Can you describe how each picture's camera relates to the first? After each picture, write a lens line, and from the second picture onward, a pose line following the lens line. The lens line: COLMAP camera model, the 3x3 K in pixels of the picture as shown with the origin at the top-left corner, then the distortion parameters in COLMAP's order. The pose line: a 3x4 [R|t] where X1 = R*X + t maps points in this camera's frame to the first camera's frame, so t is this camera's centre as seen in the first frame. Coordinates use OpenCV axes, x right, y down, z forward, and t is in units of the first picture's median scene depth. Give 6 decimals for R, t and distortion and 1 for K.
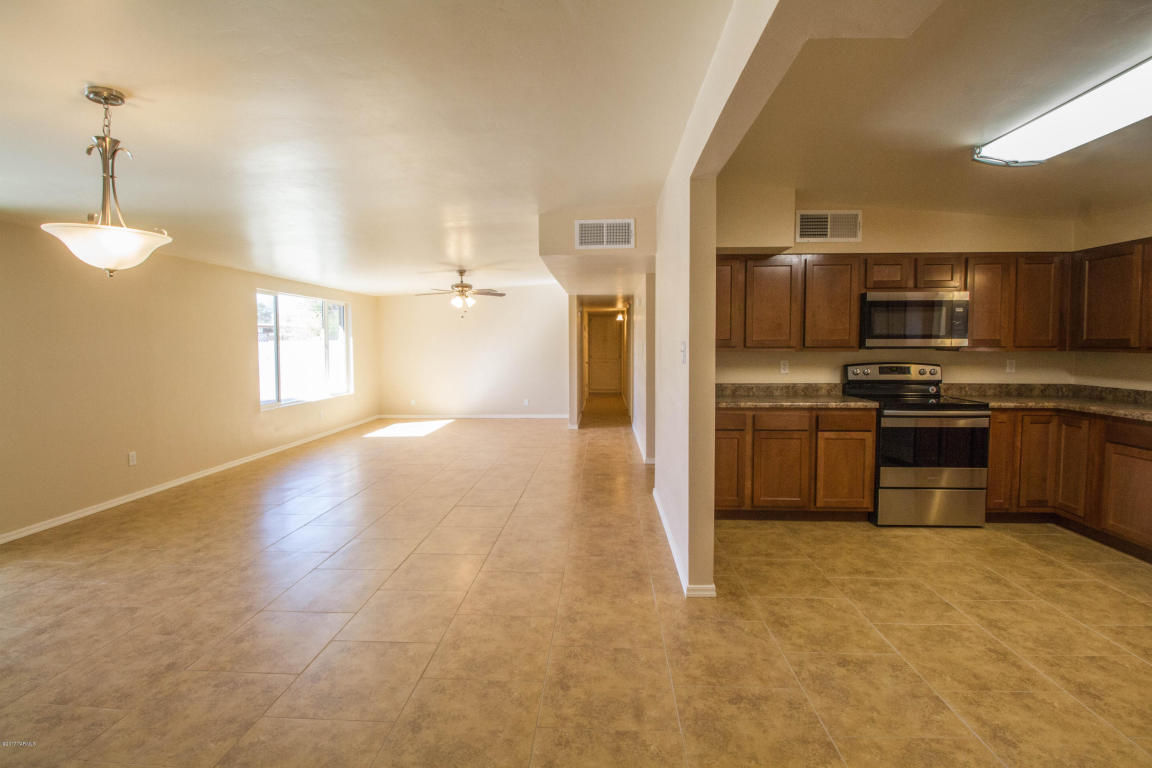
lens RADIAL K [[537.5, 0, 568.2], [0, 537.5, 372.0], [0, 0, 1]] dist [-0.003093, -0.010514]
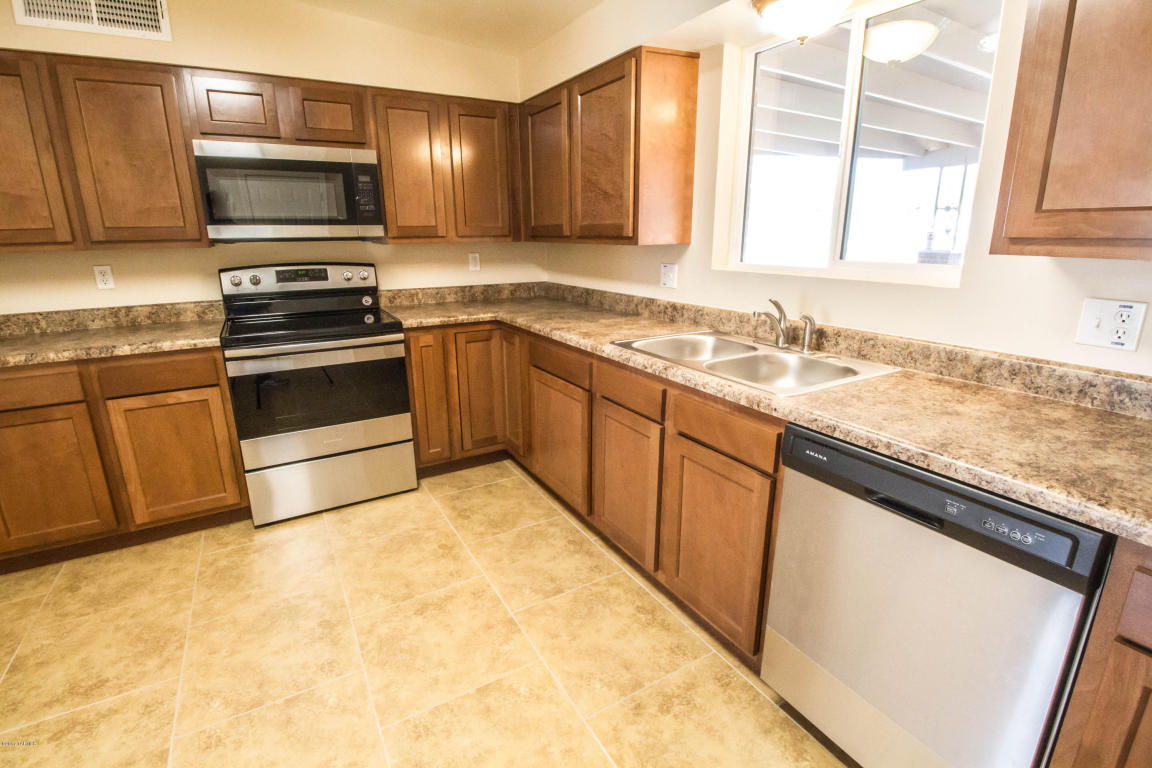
lens RADIAL K [[537.5, 0, 571.0], [0, 537.5, 377.1], [0, 0, 1]] dist [-0.003093, -0.010514]
pose [[0.833927, -0.147760, 0.531727, 0.581799], [0.034703, 0.975624, 0.216688, -0.014001], [-0.550783, -0.162249, 0.818727, 0.298760]]
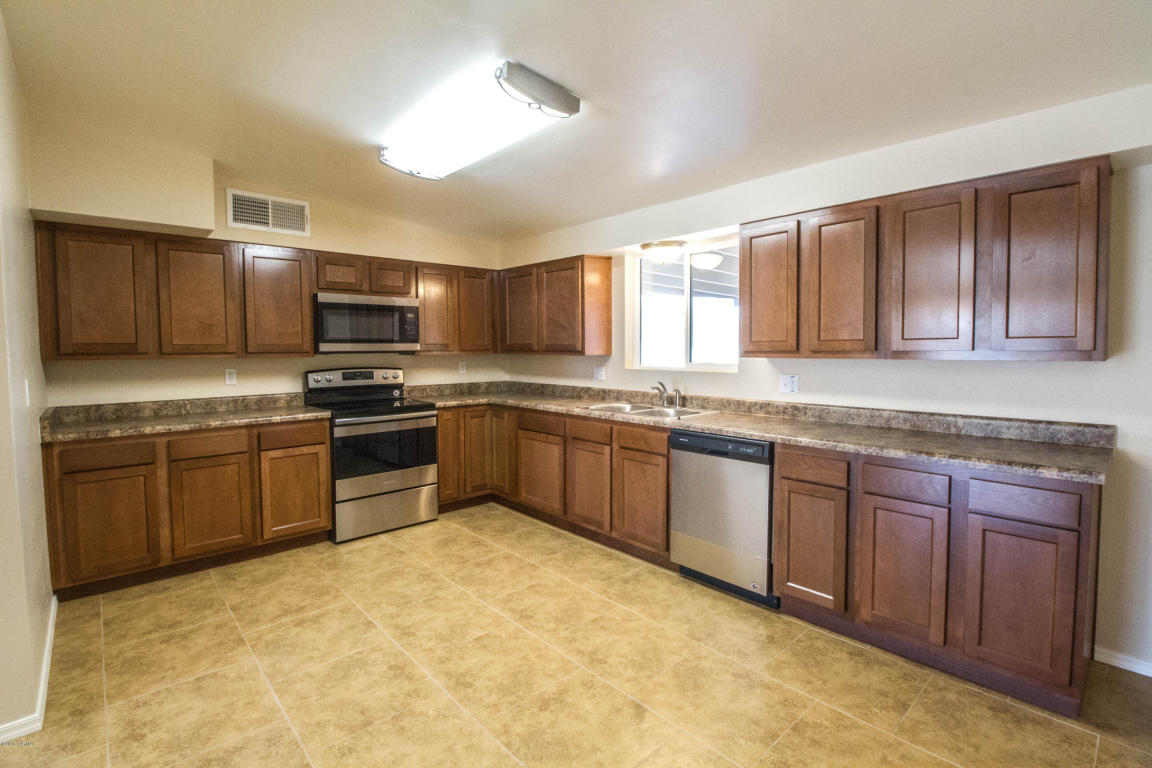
lens RADIAL K [[537.5, 0, 577.8], [0, 537.5, 372.0], [0, 0, 1]] dist [-0.003093, -0.010514]
pose [[0.695398, -0.035582, 0.717744, 0.211359], [0.040486, 0.999127, 0.010306, -0.004102], [-0.717484, 0.021892, 0.696231, 0.042439]]
